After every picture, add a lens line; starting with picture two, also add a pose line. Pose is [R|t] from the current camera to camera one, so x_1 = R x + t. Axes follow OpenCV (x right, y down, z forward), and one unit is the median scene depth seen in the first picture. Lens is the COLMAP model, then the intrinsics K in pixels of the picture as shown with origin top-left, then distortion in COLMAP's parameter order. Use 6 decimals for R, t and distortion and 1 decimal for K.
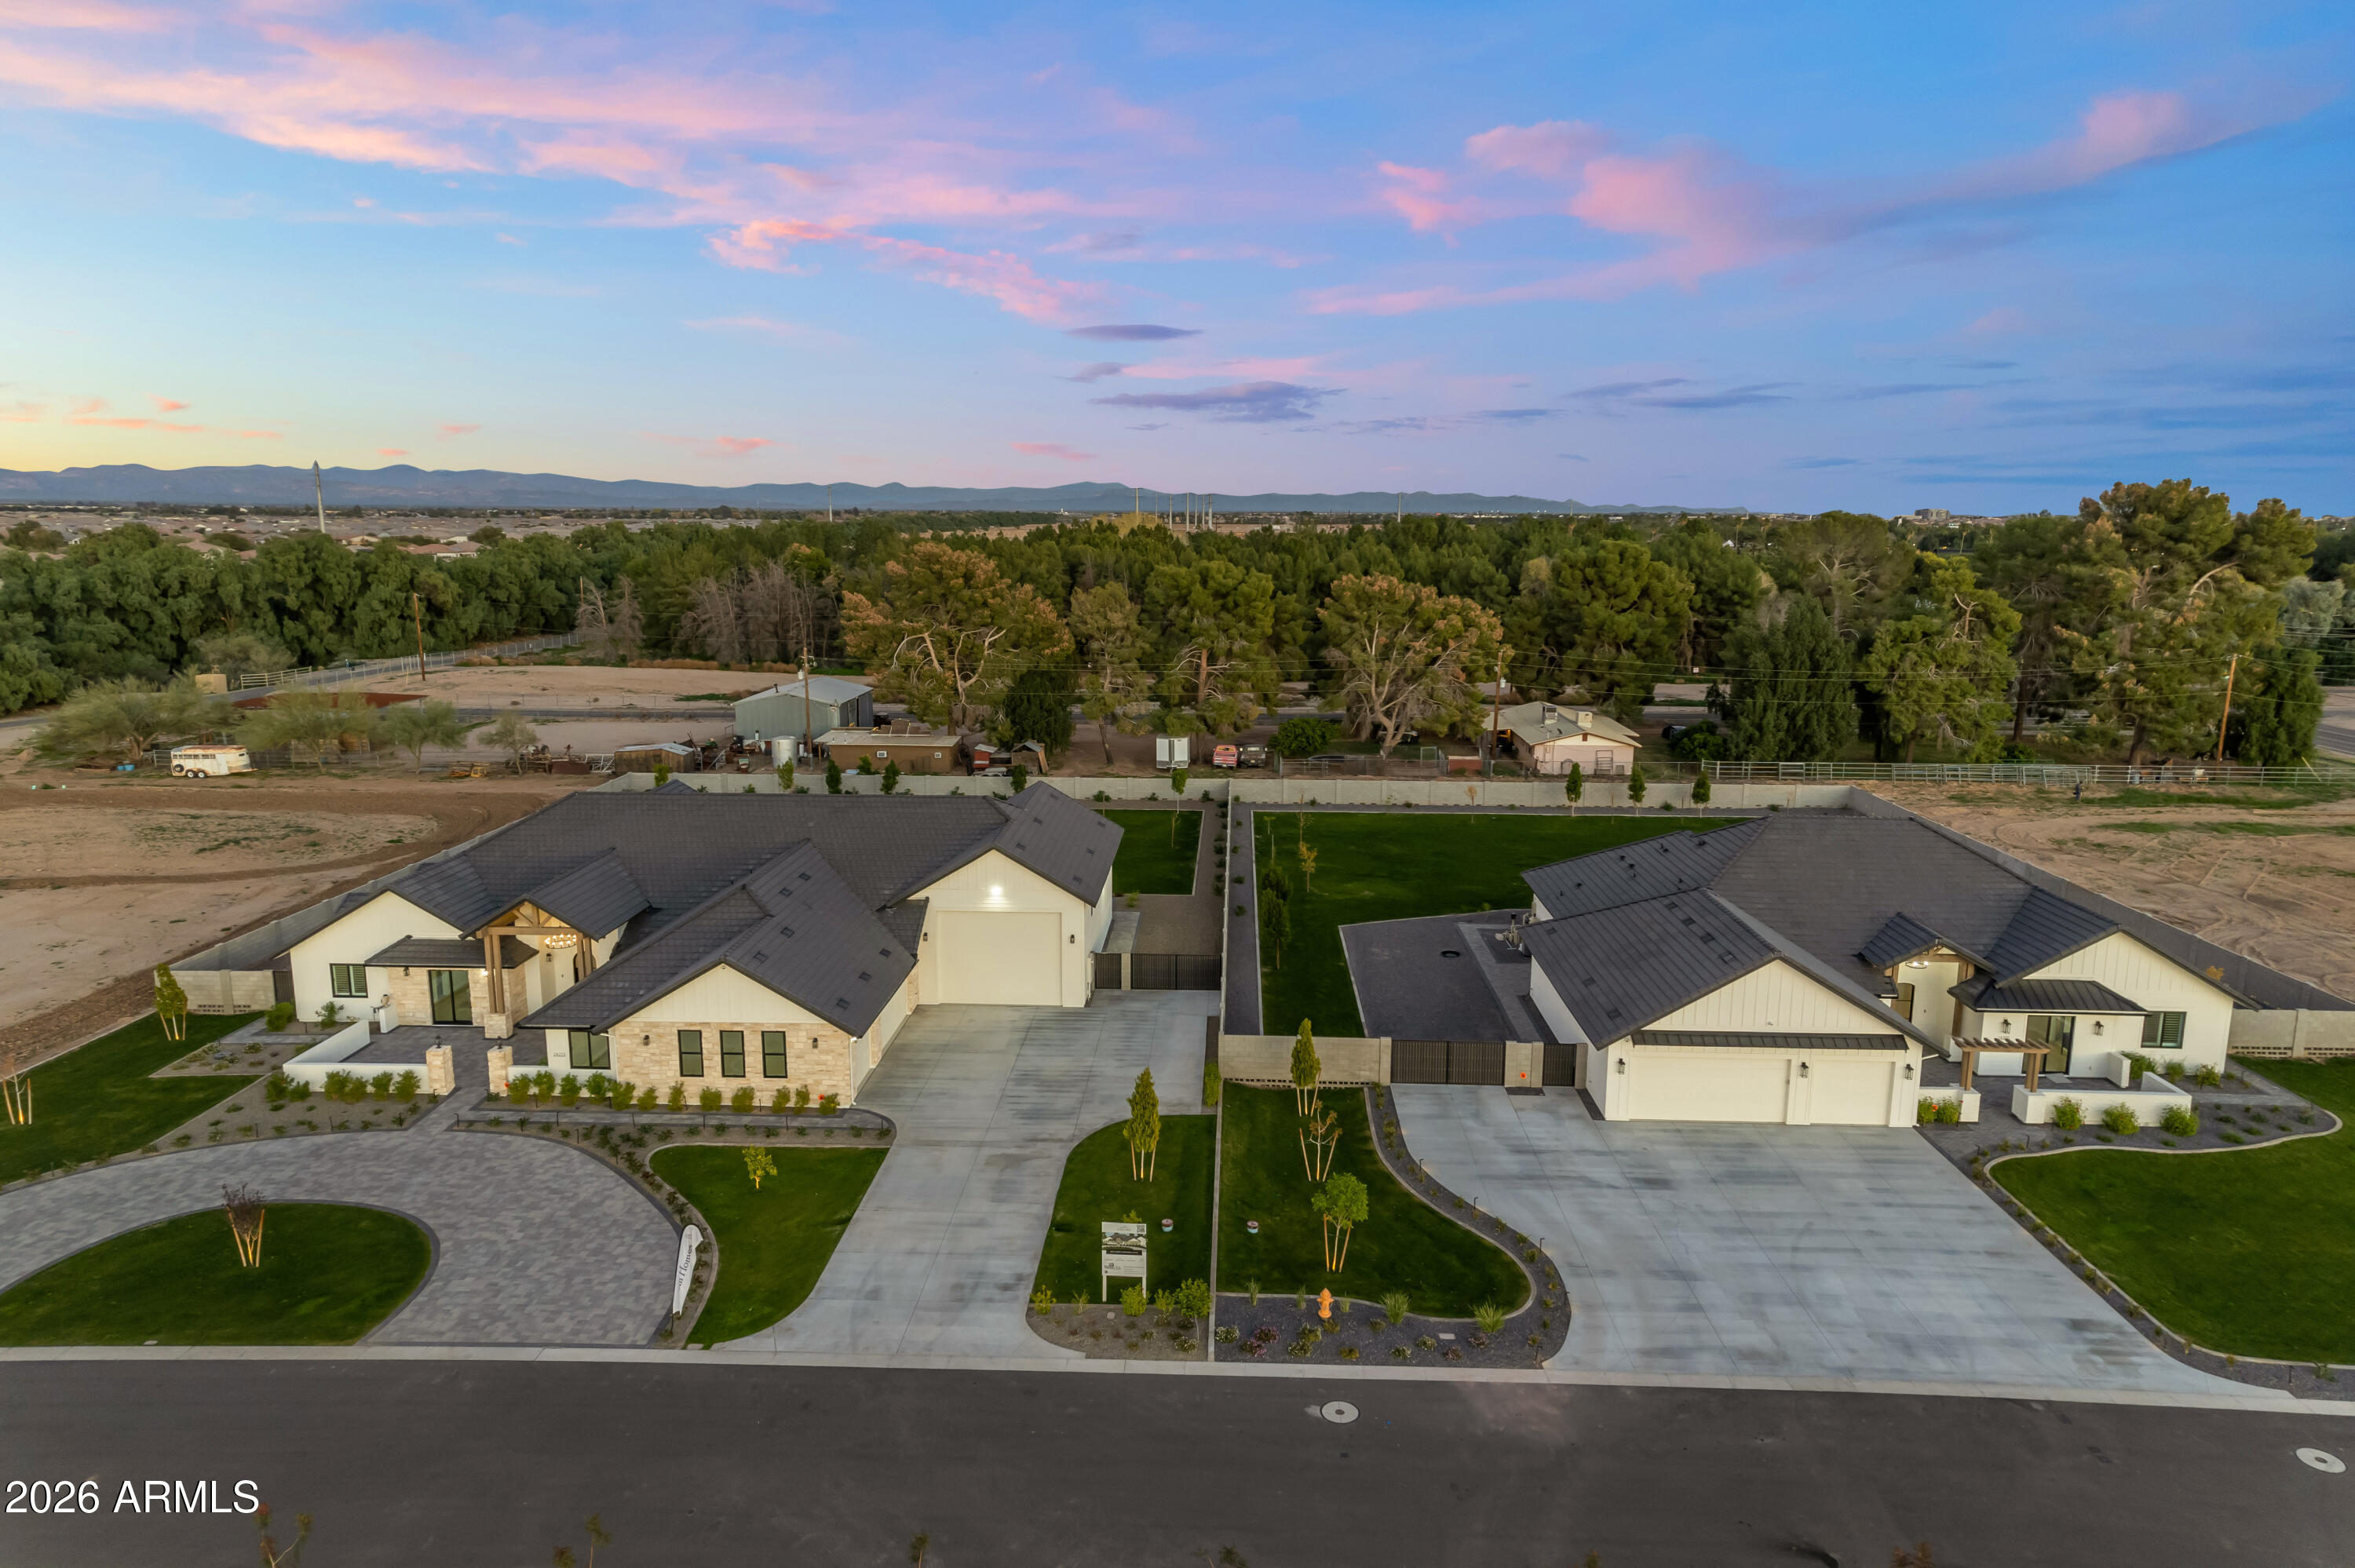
lens RADIAL K [[1498.4, 0, 1177.5], [0, 1498.4, 784.0], [0, 0, 1]] dist [-0.001666, 0.051951]
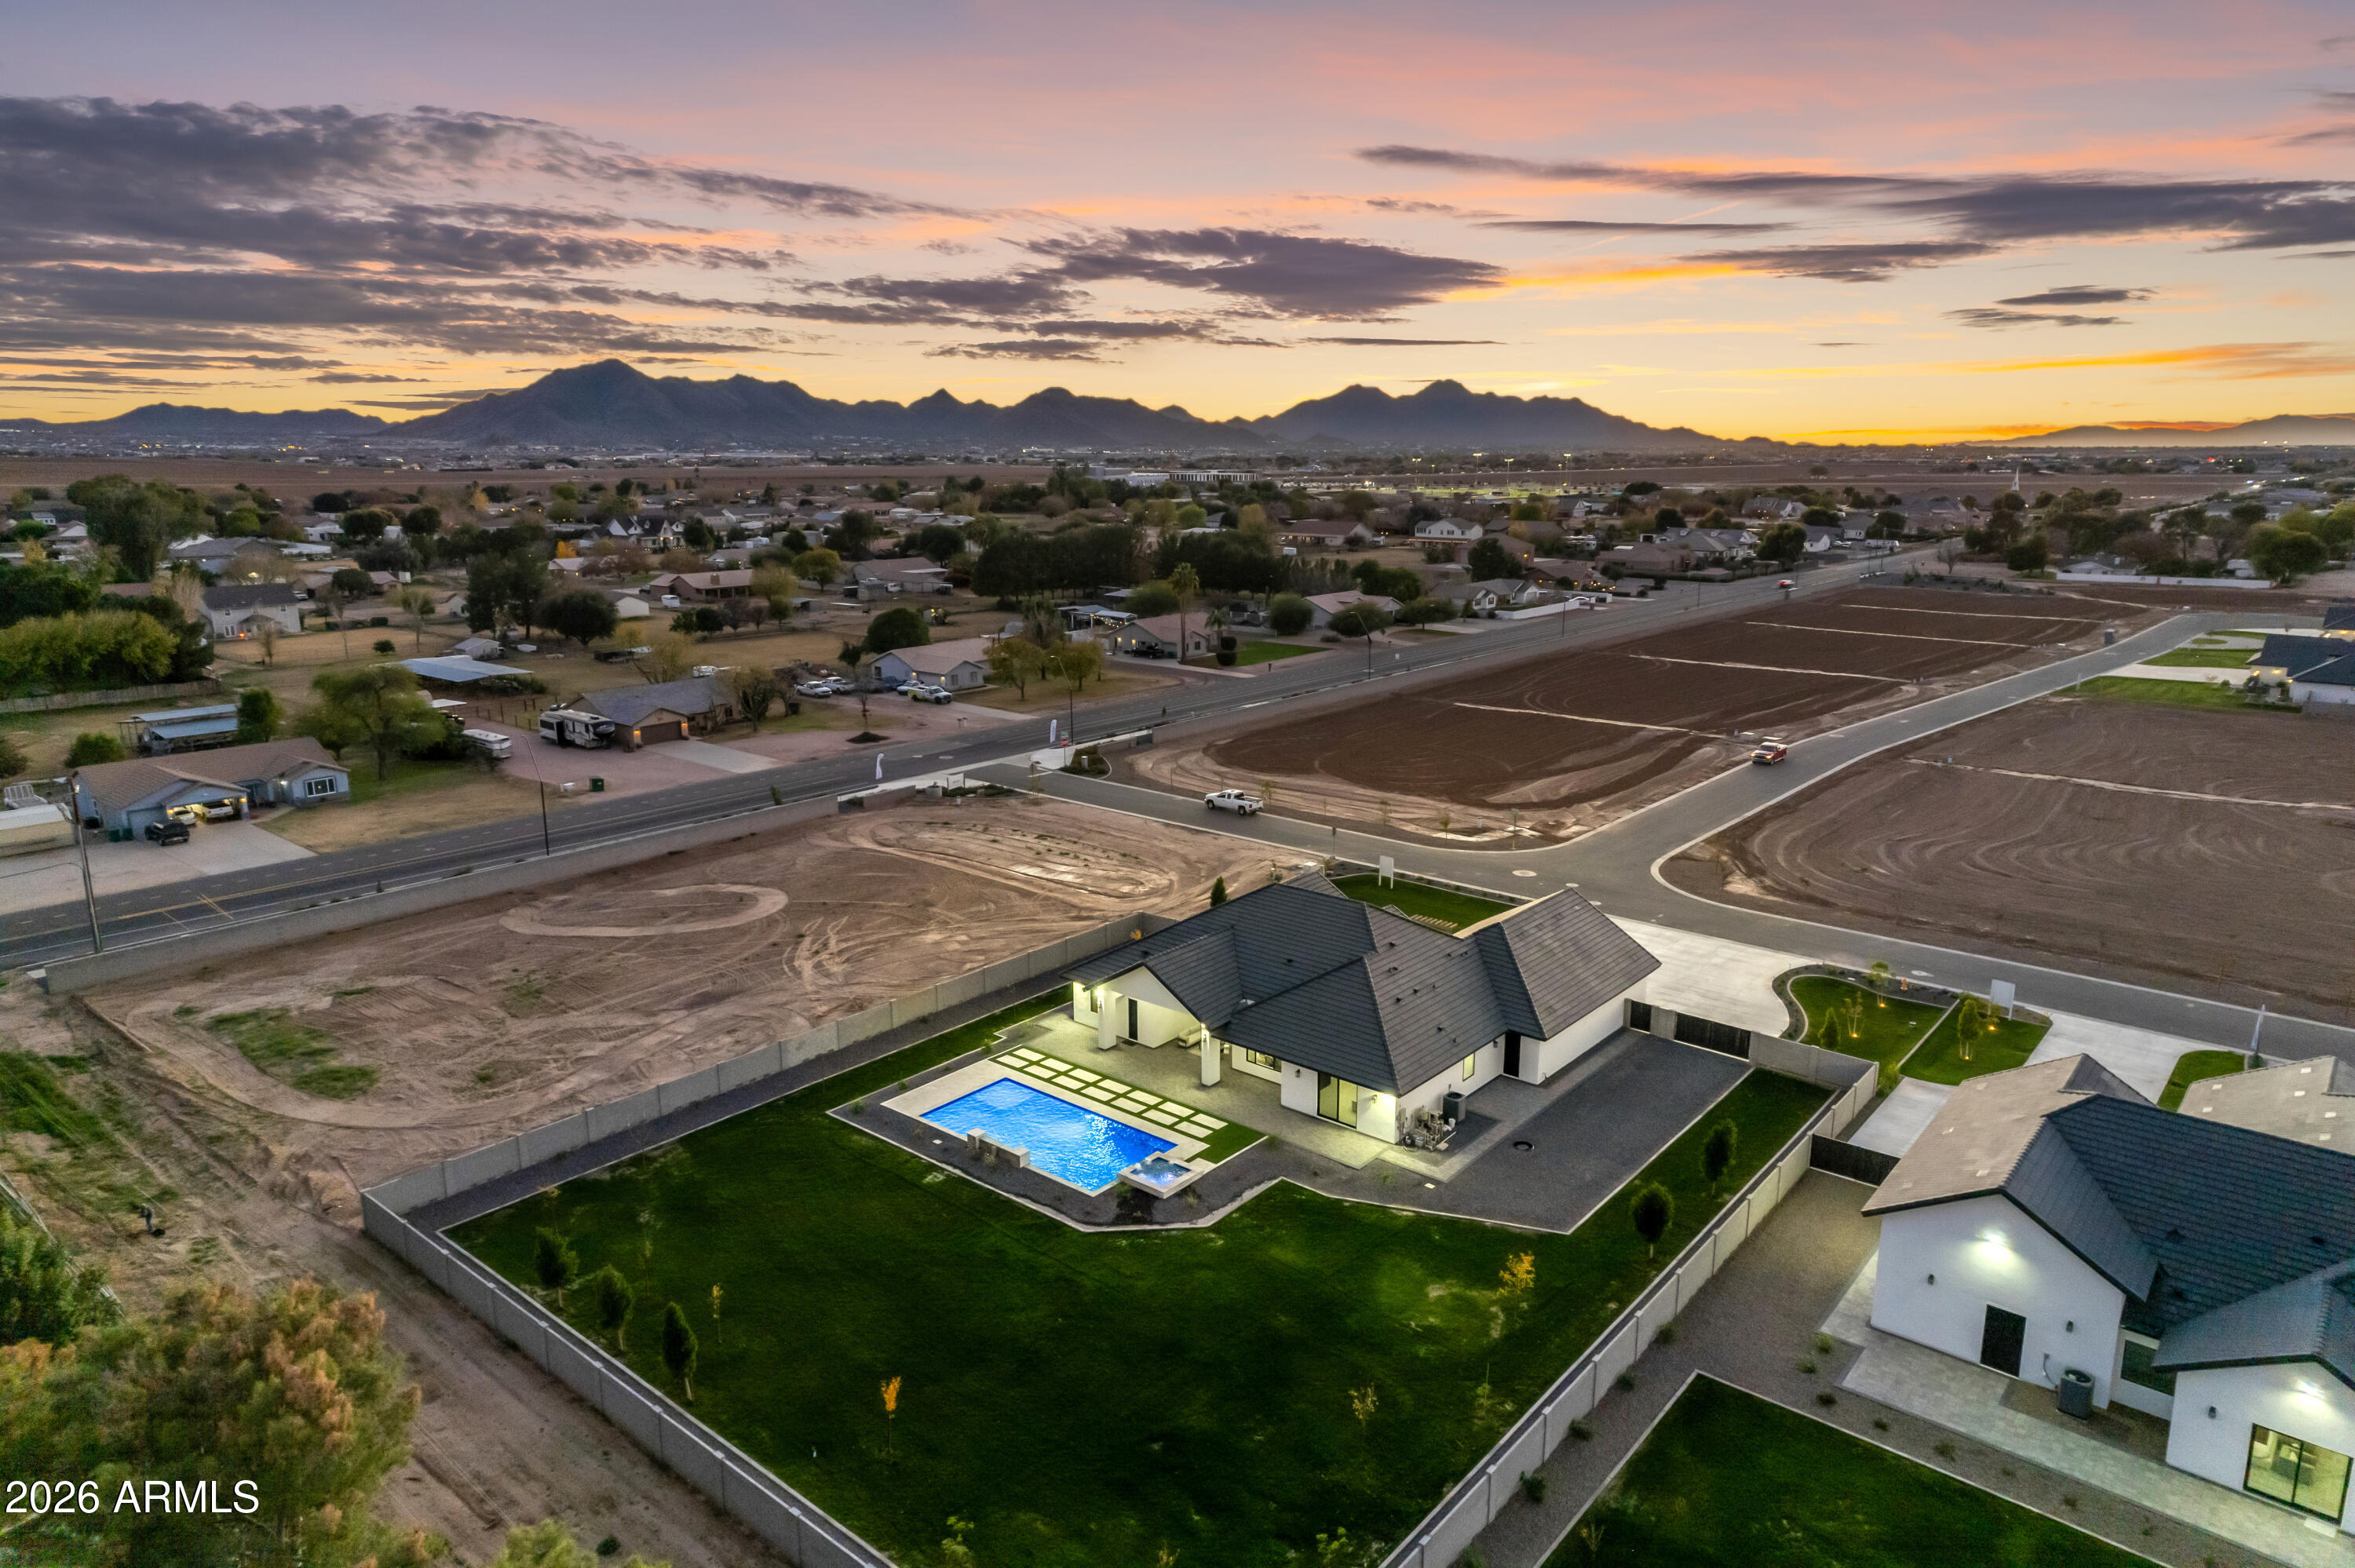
lens RADIAL K [[1498.4, 0, 1177.5], [0, 1498.4, 784.0], [0, 0, 1]] dist [-0.001666, 0.051951]
pose [[-0.790193, -0.139030, 0.596879, -0.247867], [0.104487, 0.929107, 0.354744, -0.610626], [-0.603885, 0.342682, -0.719647, 2.266204]]
